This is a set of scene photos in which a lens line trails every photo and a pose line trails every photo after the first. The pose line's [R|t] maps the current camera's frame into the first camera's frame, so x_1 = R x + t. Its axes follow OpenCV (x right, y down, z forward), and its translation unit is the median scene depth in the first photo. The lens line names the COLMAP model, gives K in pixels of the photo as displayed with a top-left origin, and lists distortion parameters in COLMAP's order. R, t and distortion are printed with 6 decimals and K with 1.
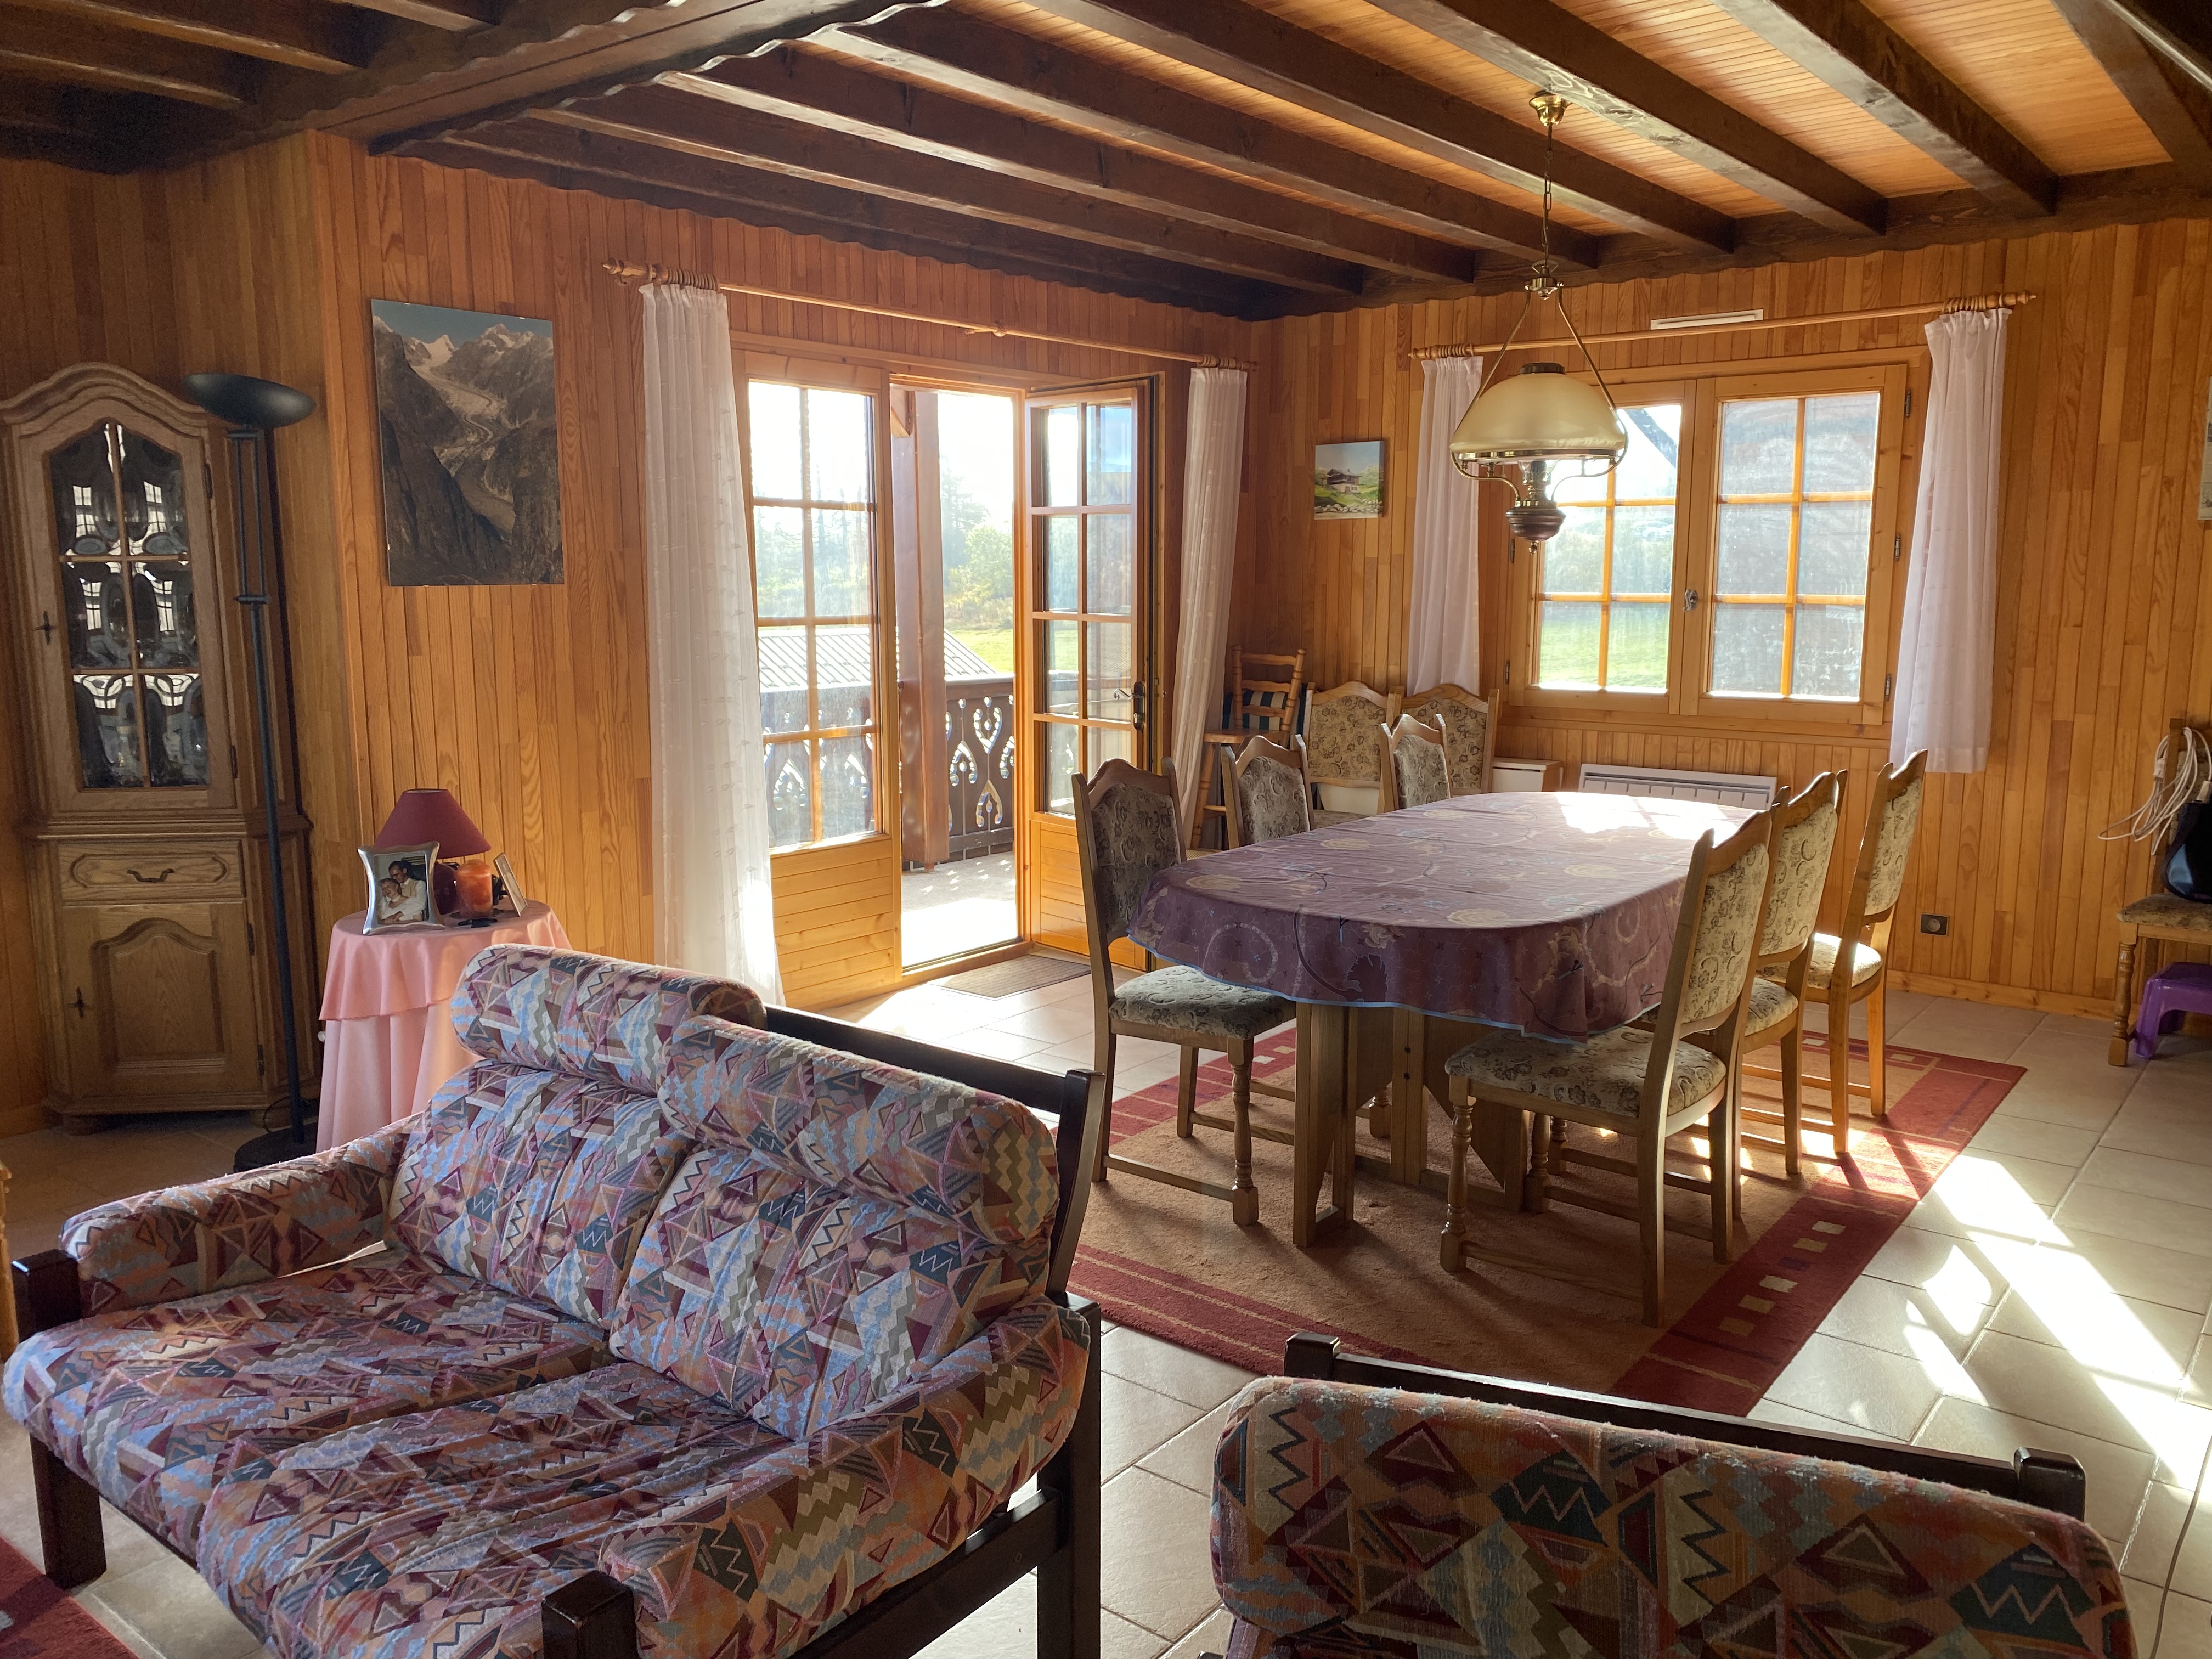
lens RADIAL K [[1687.0, 0, 1107.7], [0, 1687.0, 825.2], [0, 0, 1]] dist [0.001097, -0.000748]
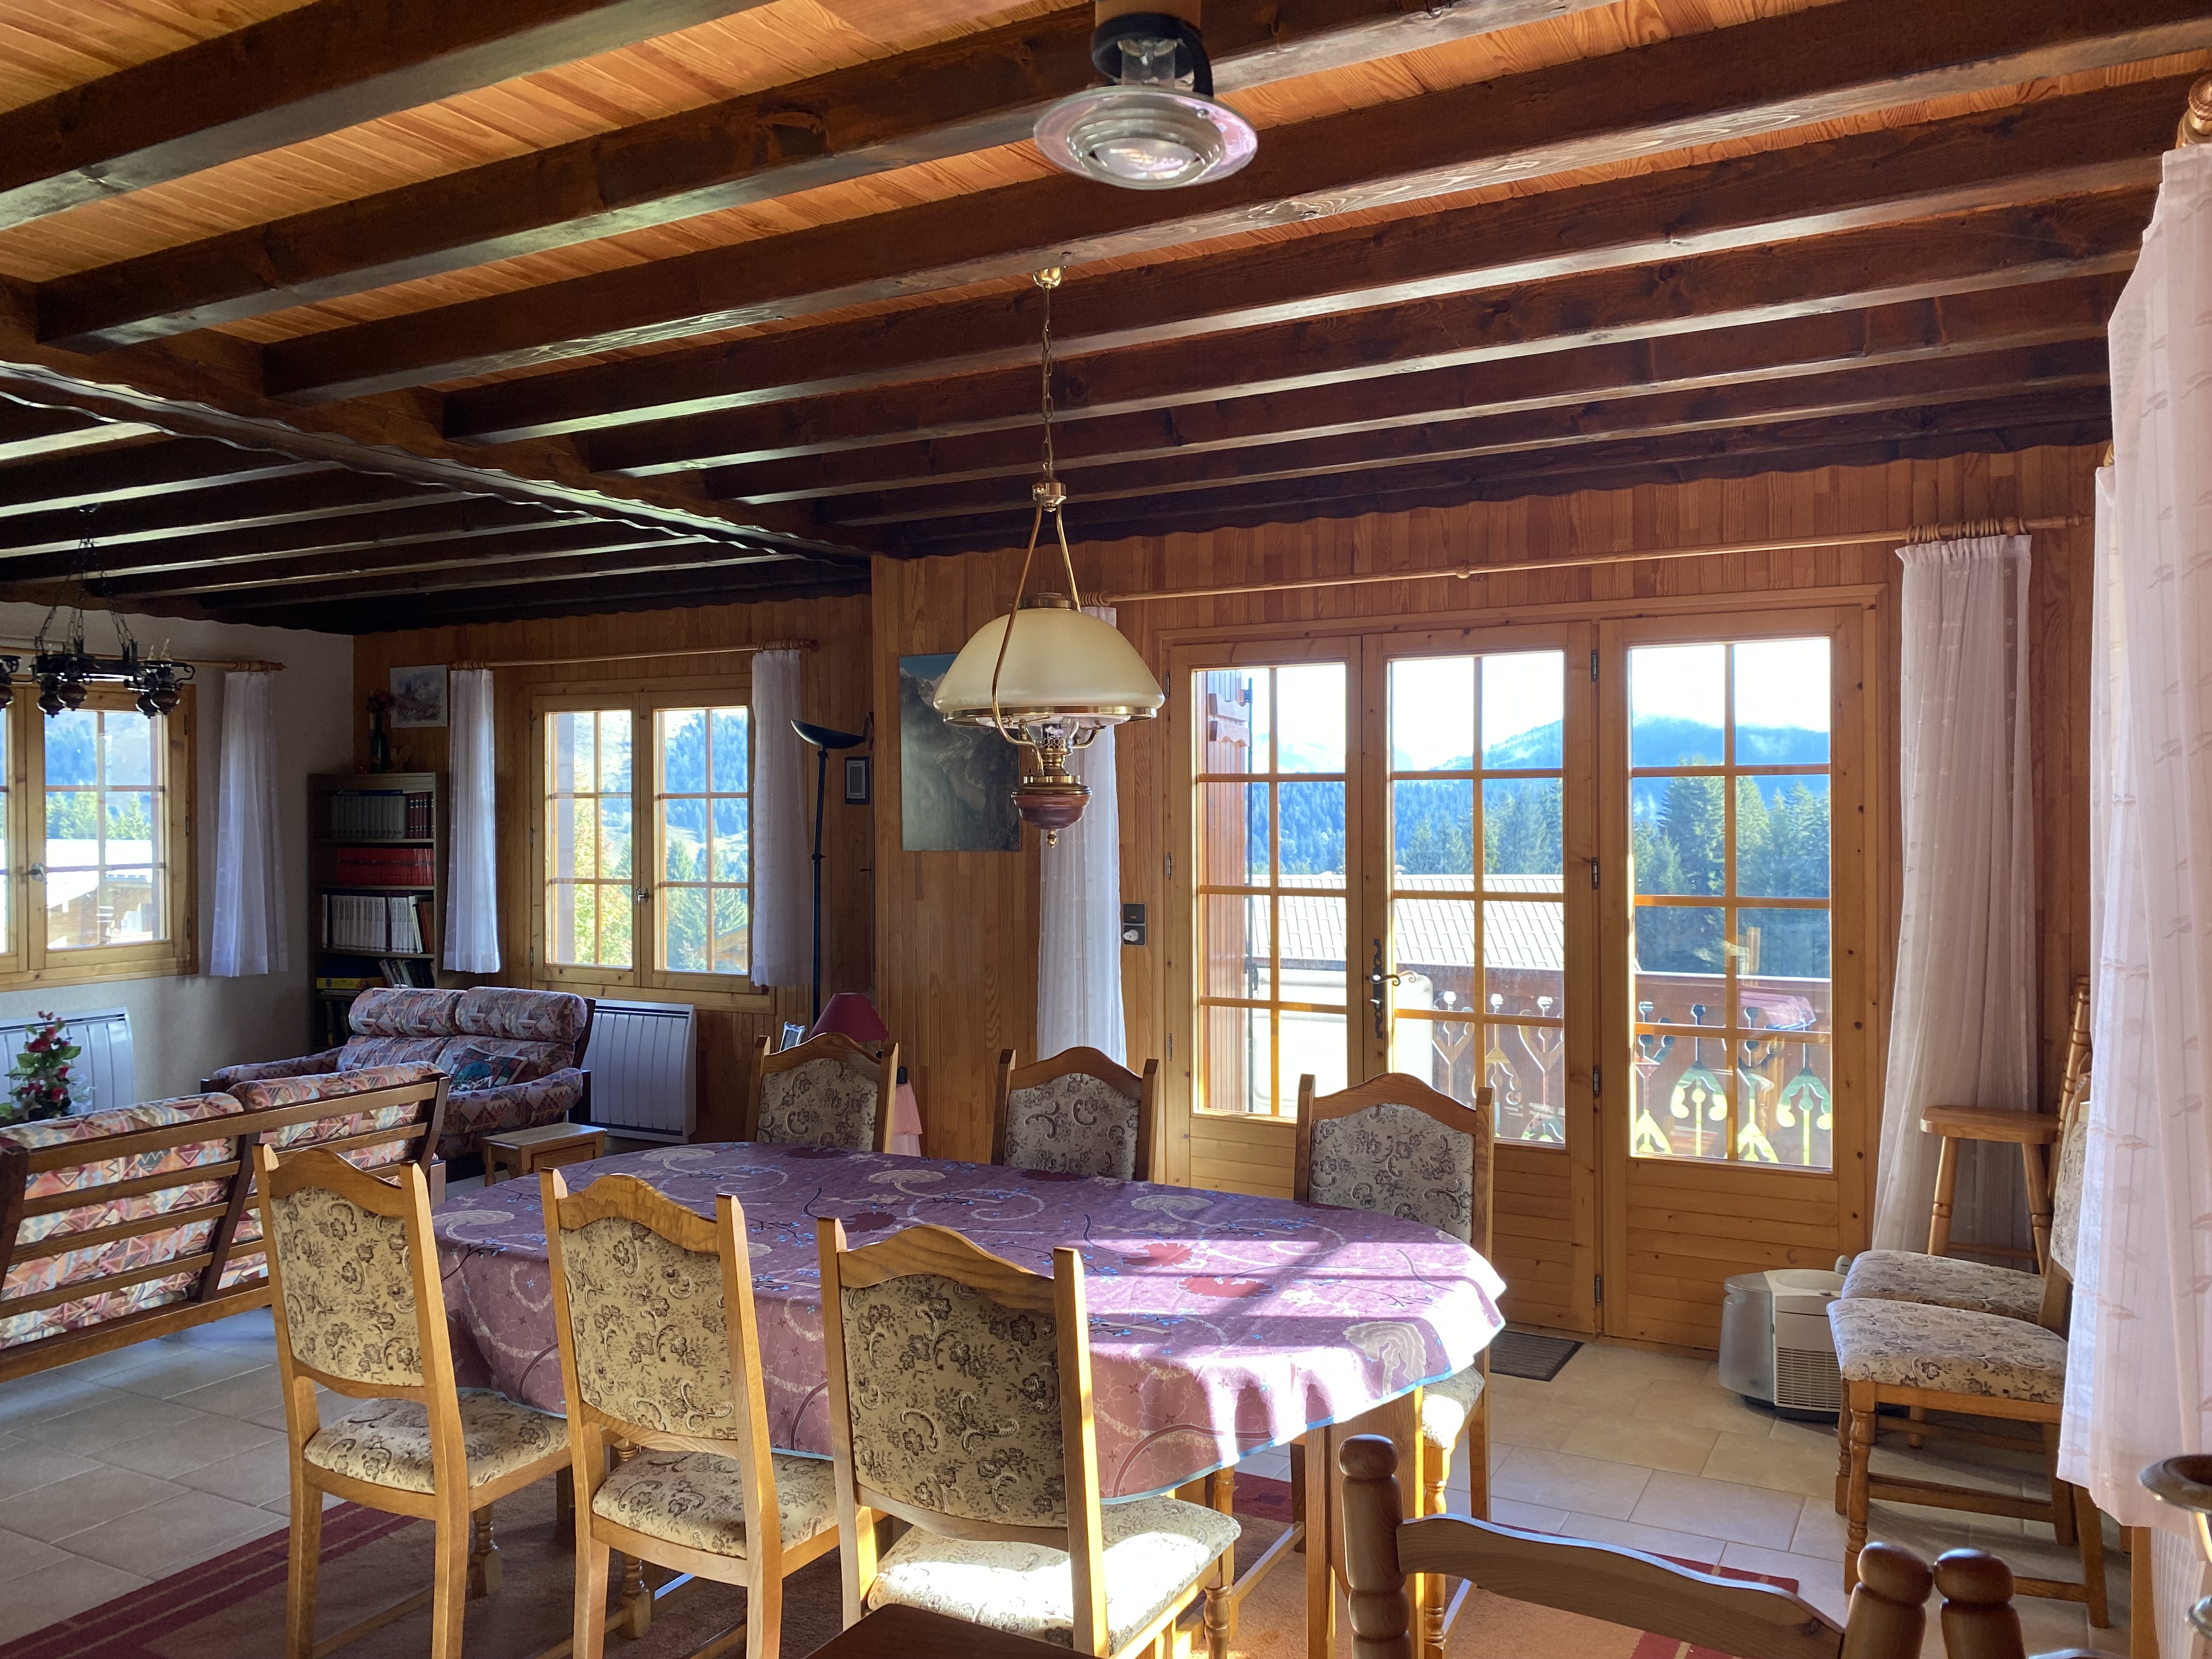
lens RADIAL K [[1687.0, 0, 1104.7], [0, 1687.0, 838.5], [0, 0, 1]] dist [0.001097, -0.000748]
pose [[0.202449, 0.001841, -0.979291, 0.959045], [-0.146877, 0.988744, -0.028506, -0.130416], [0.968216, 0.149607, 0.200441, 0.837933]]
